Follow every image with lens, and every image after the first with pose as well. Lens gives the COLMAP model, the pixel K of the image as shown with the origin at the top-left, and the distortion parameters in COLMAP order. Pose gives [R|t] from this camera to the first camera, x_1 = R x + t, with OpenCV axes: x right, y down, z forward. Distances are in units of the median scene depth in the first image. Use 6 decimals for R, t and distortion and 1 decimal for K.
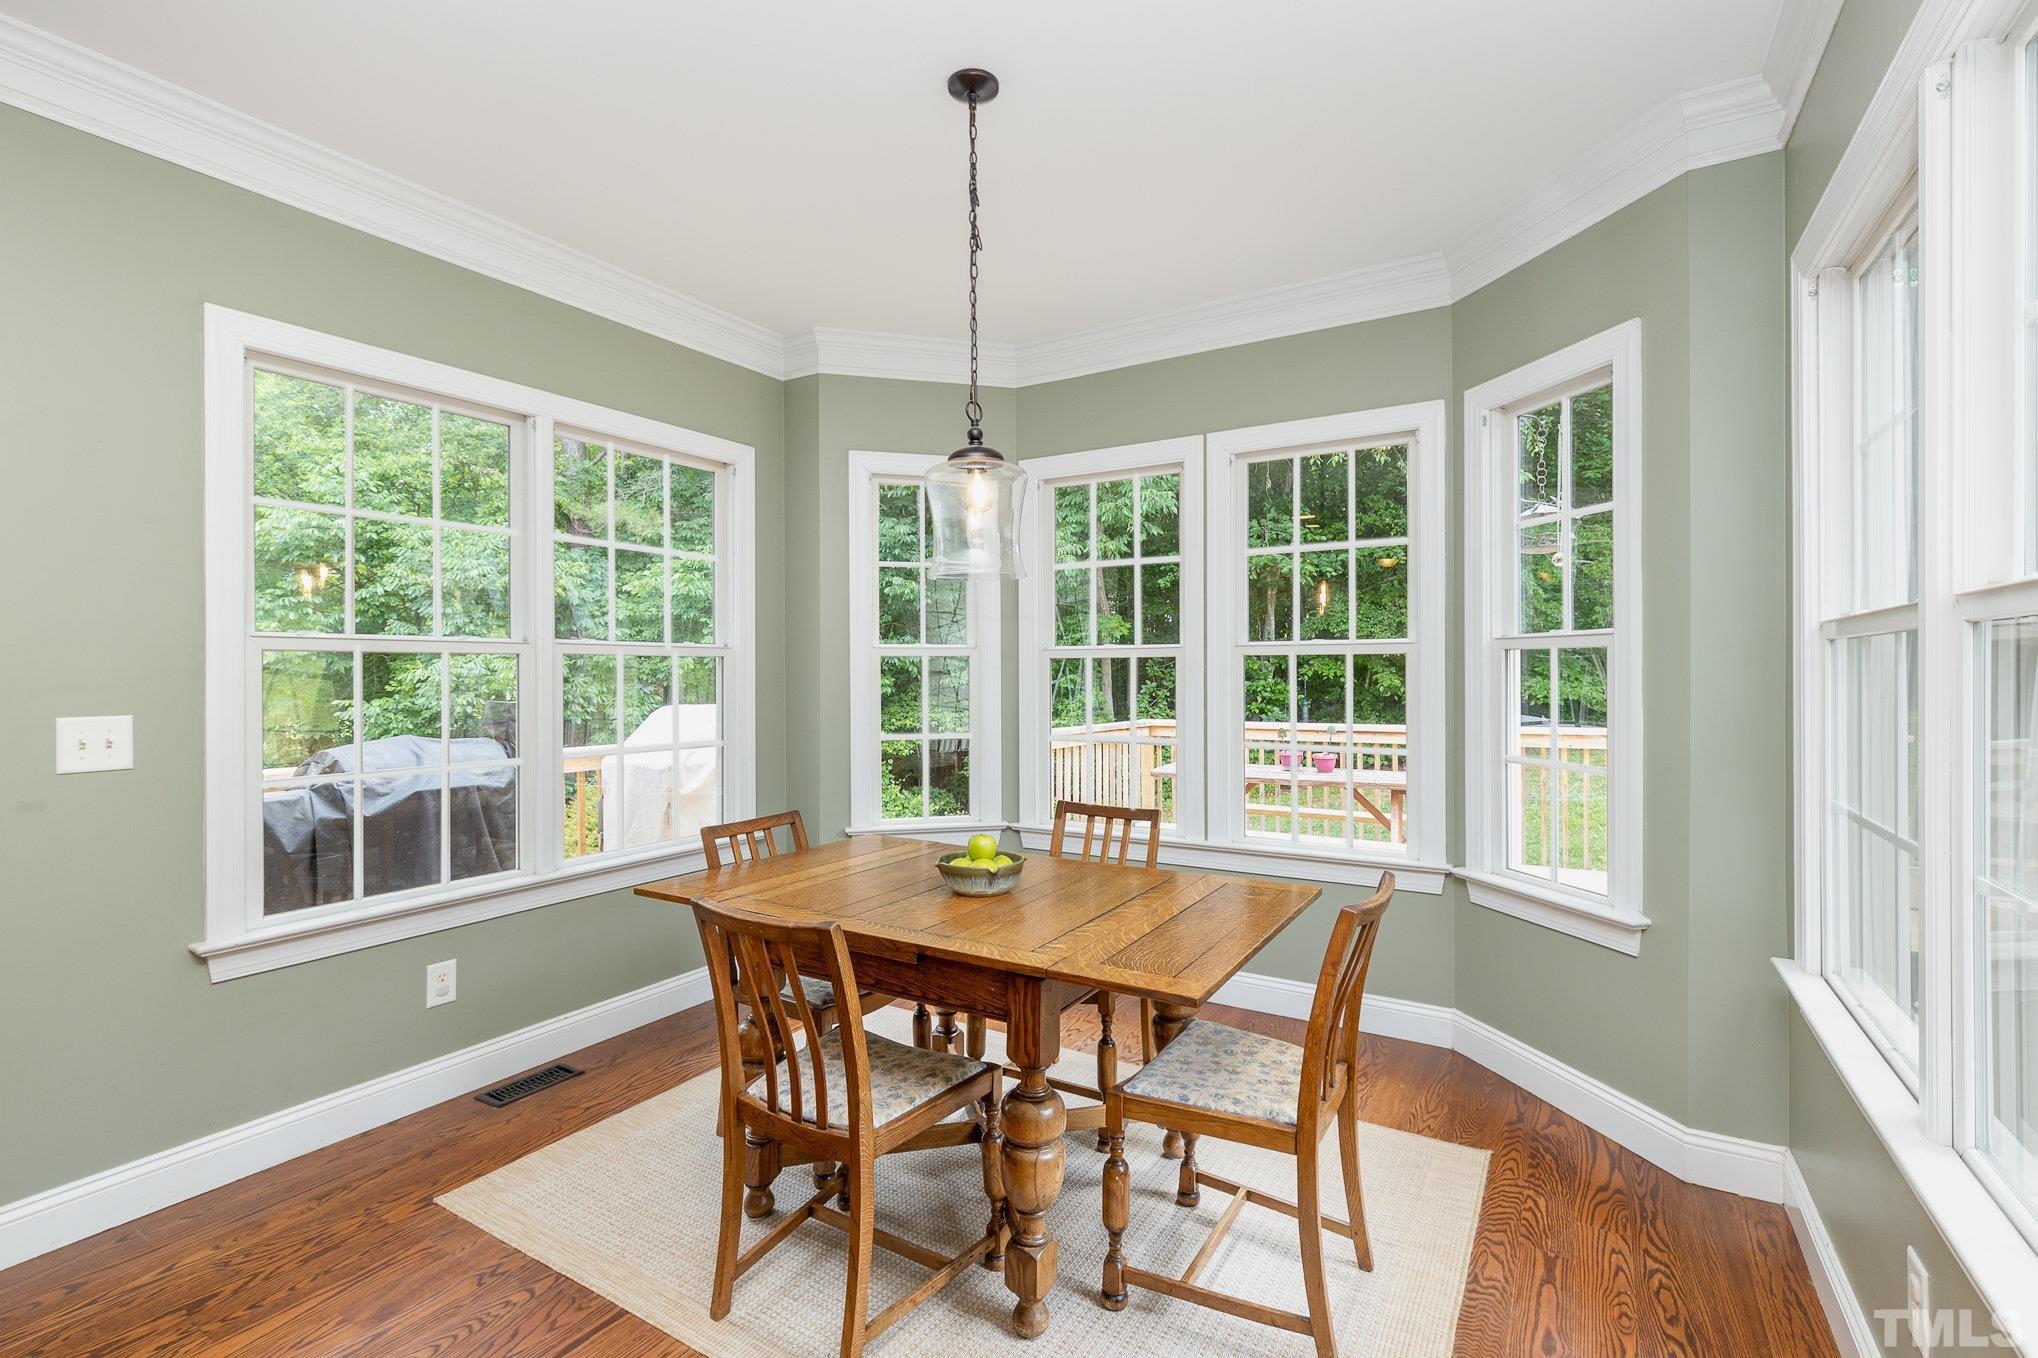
lens RADIAL K [[923.4, 0, 1009.5], [0, 923.4, 672.6], [0, 0, 1]] dist [0.008284, -0.000976]
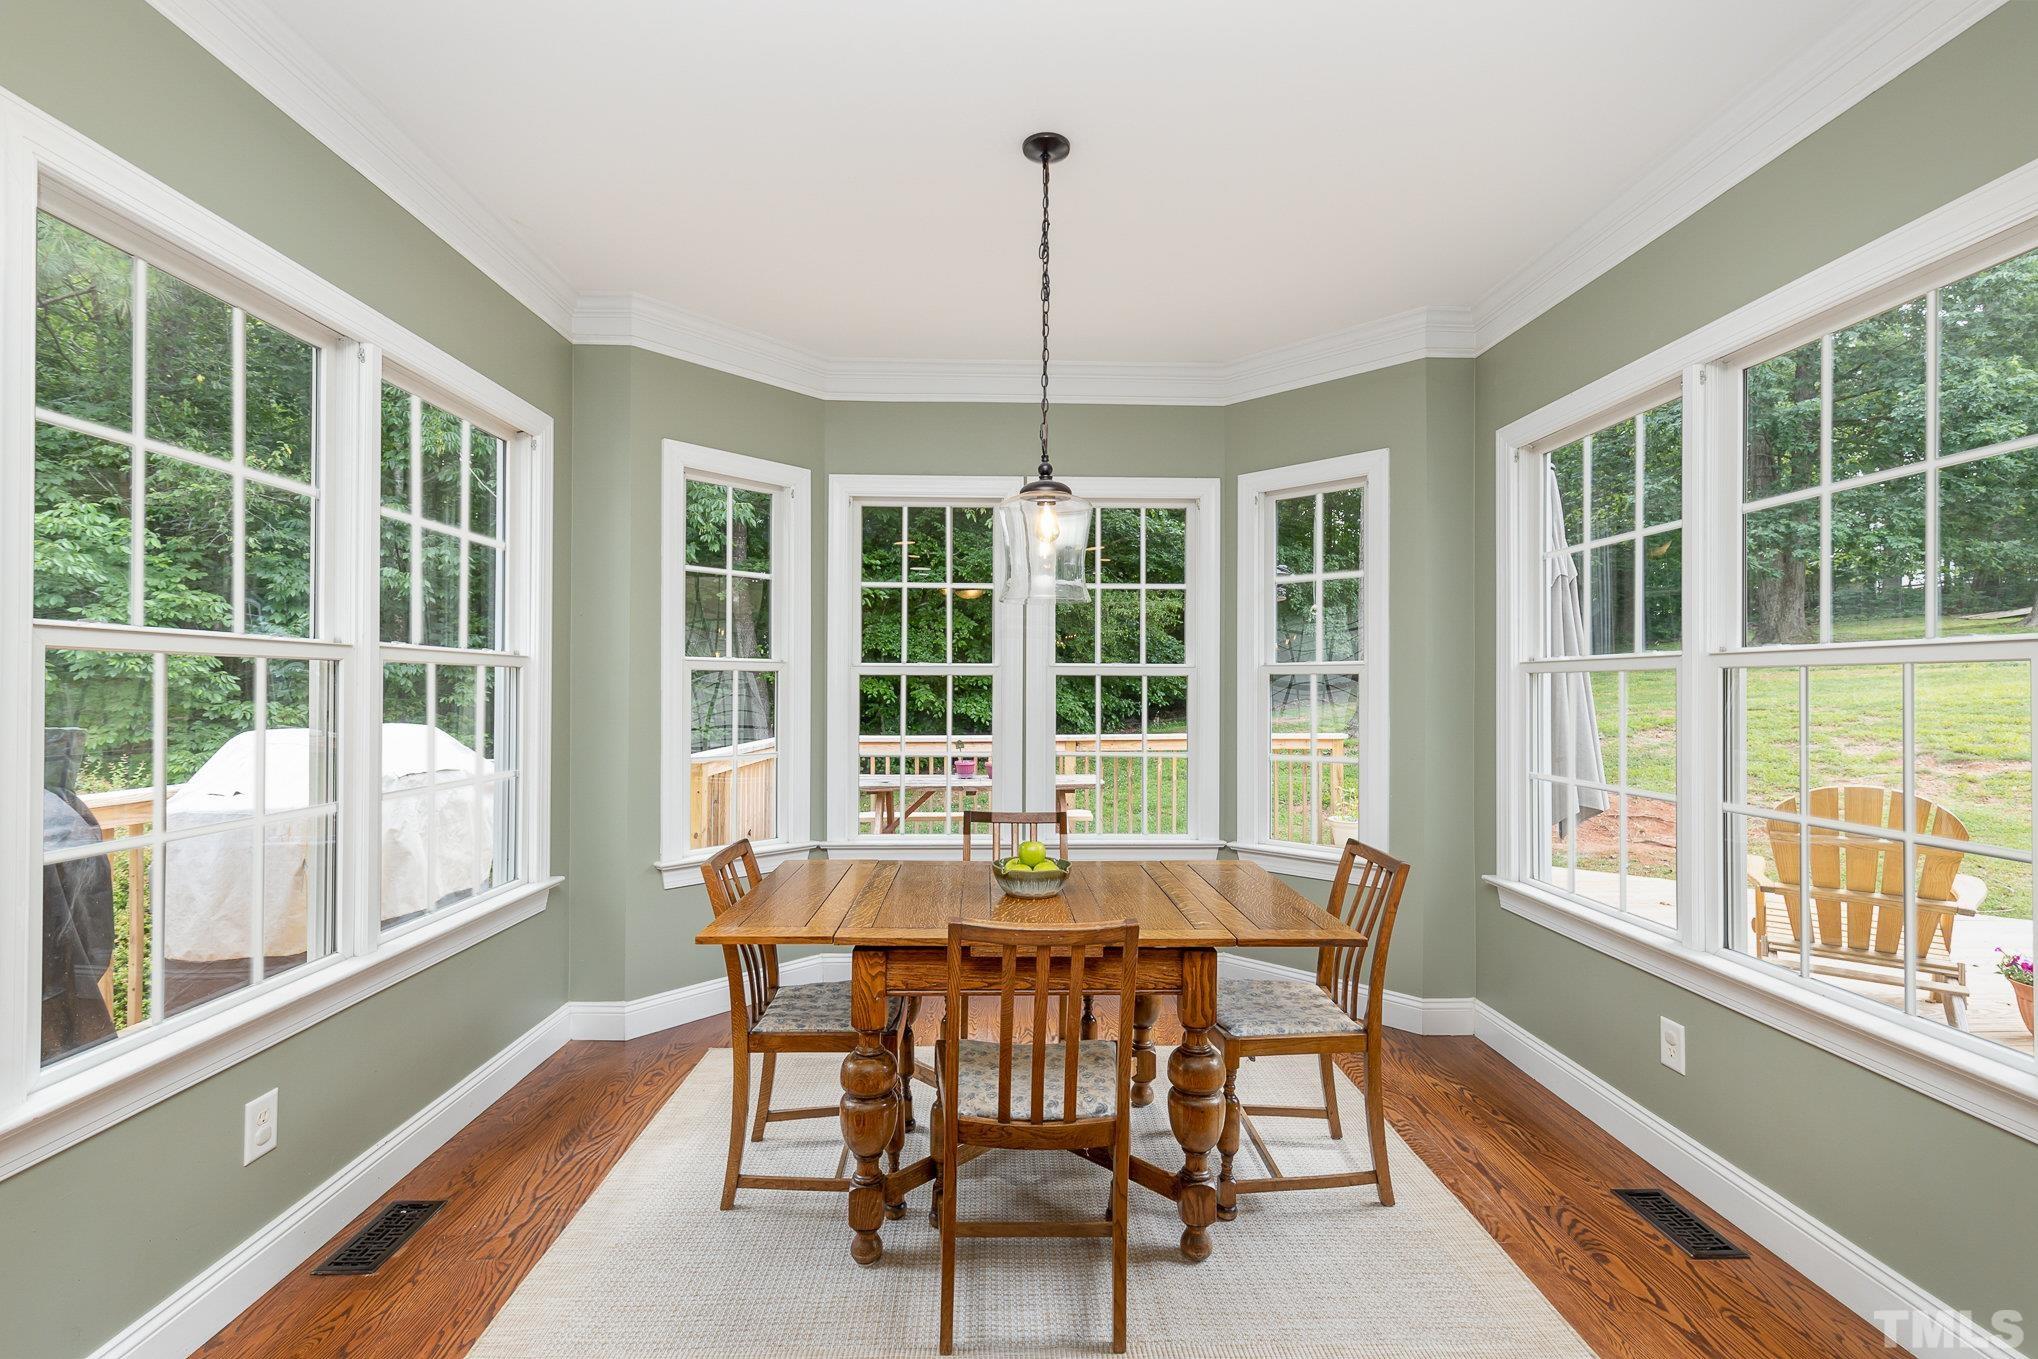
lens RADIAL K [[923.4, 0, 1009.2], [0, 923.4, 683.8], [0, 0, 1]] dist [0.008284, -0.000976]
pose [[0.837327, 0.009769, 0.546615, -0.460978], [-0.006734, 0.999949, -0.007557, 0.000865], [-0.546661, 0.002647, 0.837350, 0.084319]]
